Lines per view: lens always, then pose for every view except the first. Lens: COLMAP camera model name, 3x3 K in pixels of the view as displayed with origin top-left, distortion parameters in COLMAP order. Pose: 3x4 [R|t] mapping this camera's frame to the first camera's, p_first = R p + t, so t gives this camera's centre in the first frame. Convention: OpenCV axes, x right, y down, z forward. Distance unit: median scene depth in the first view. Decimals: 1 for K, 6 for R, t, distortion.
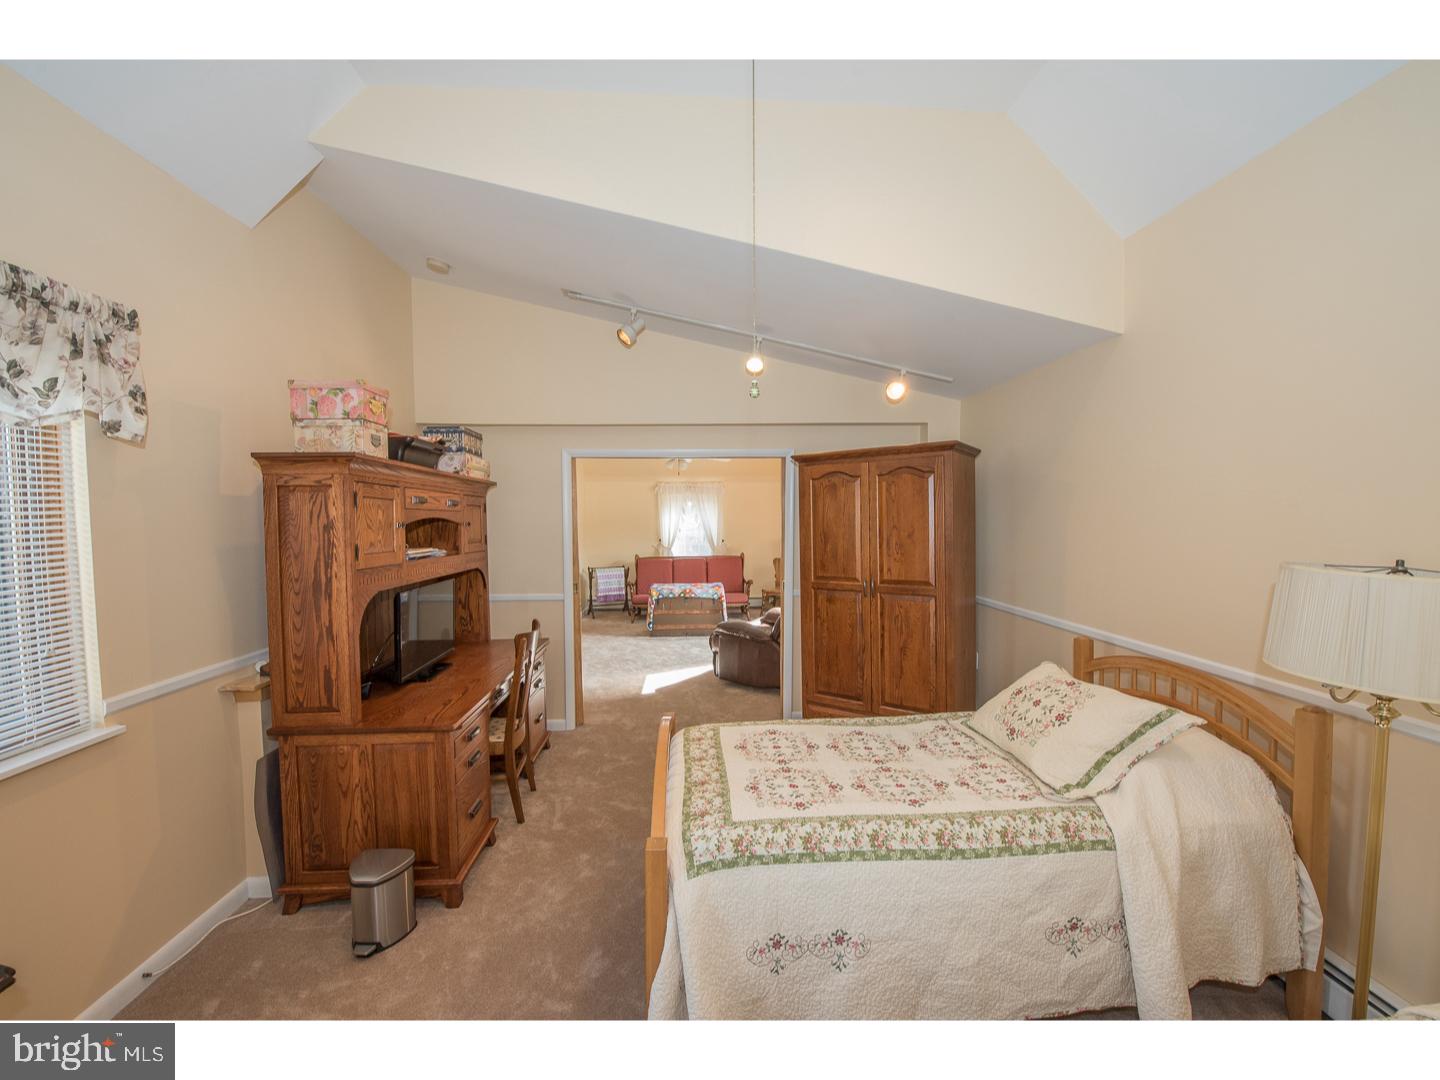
lens RADIAL K [[571.5, 0, 723.1], [0, 571.5, 543.3], [0, 0, 1]] dist [-0.017189, -0.000858]
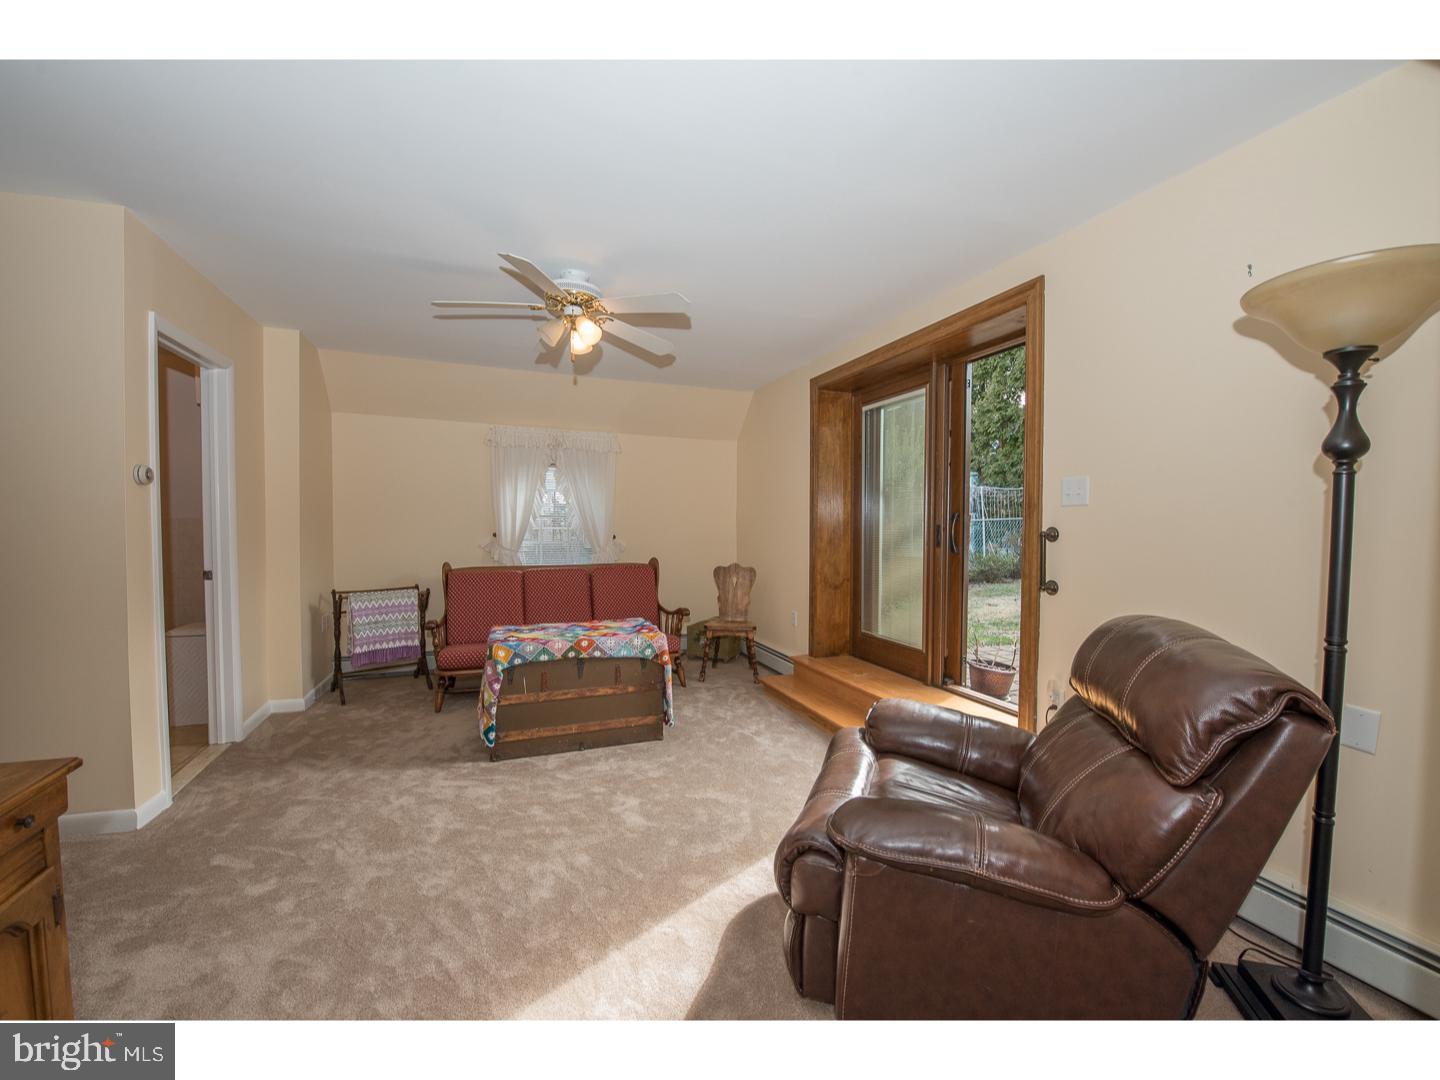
lens RADIAL K [[571.5, 0, 720.7], [0, 571.5, 545.0], [0, 0, 1]] dist [-0.017189, -0.000858]
pose [[0.947437, 0.001941, 0.319937, -0.101843], [0.003424, 0.999863, -0.016208, 0.016578], [-0.319925, 0.016451, 0.947300, 0.560654]]
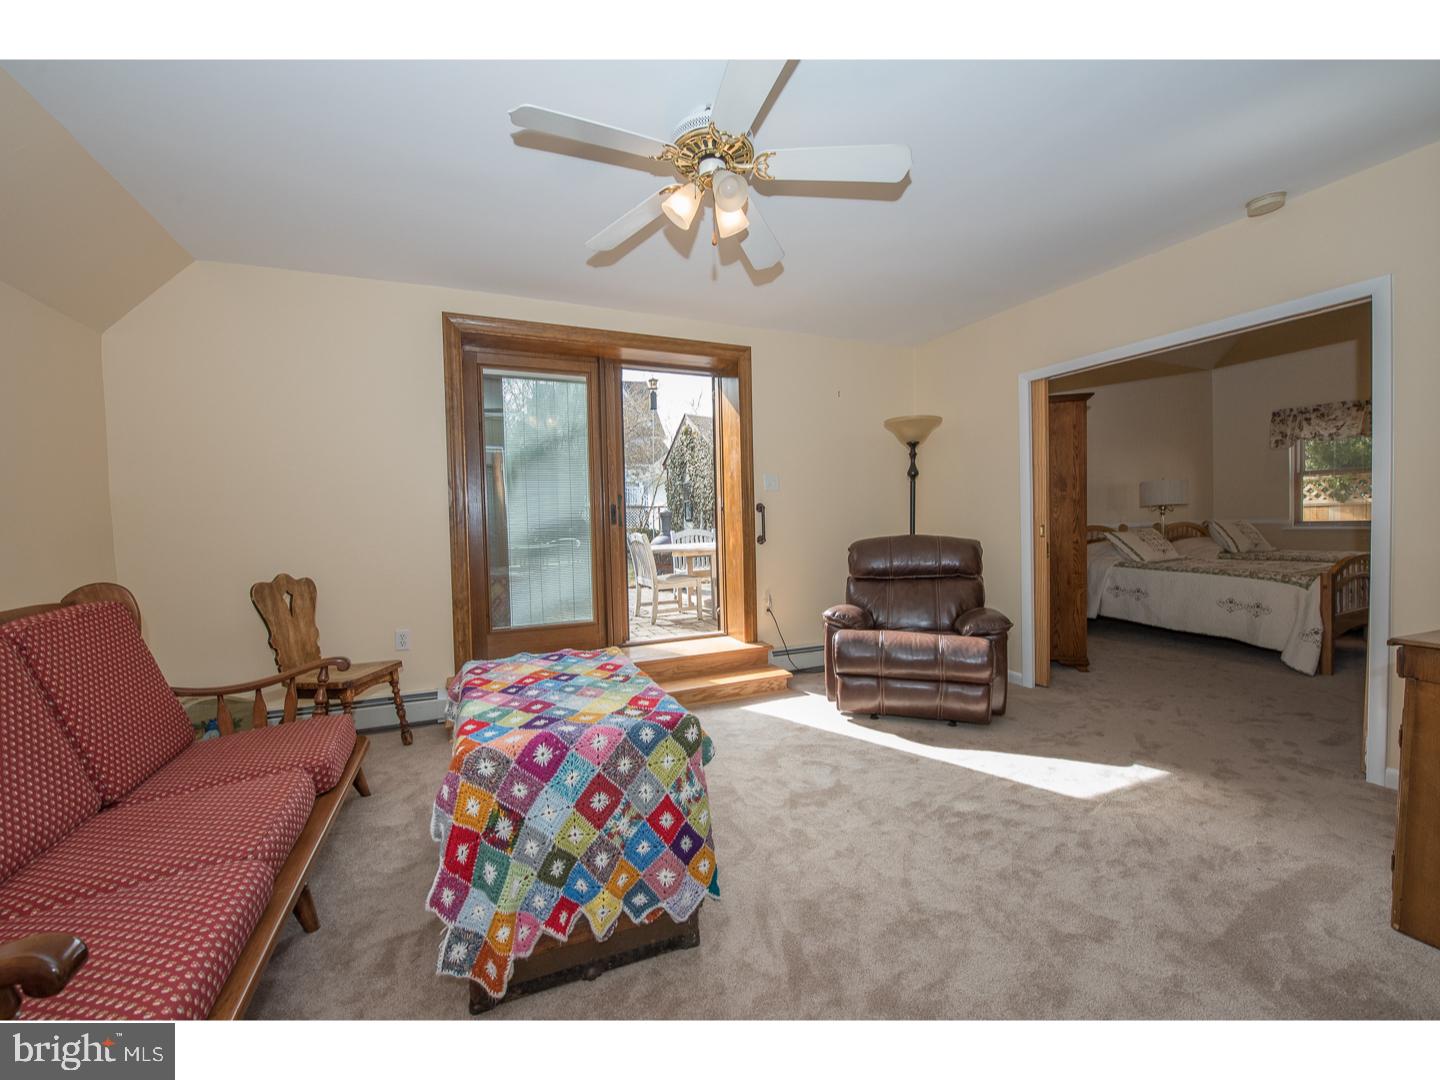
lens RADIAL K [[571.5, 0, 720.8], [0, 571.5, 535.6], [0, 0, 1]] dist [-0.017189, -0.000858]
pose [[-0.354341, -0.010705, 0.935055, -0.298849], [0.072084, 0.996646, 0.038727, 0.008867], [-0.932334, 0.081125, -0.352381, 1.014966]]
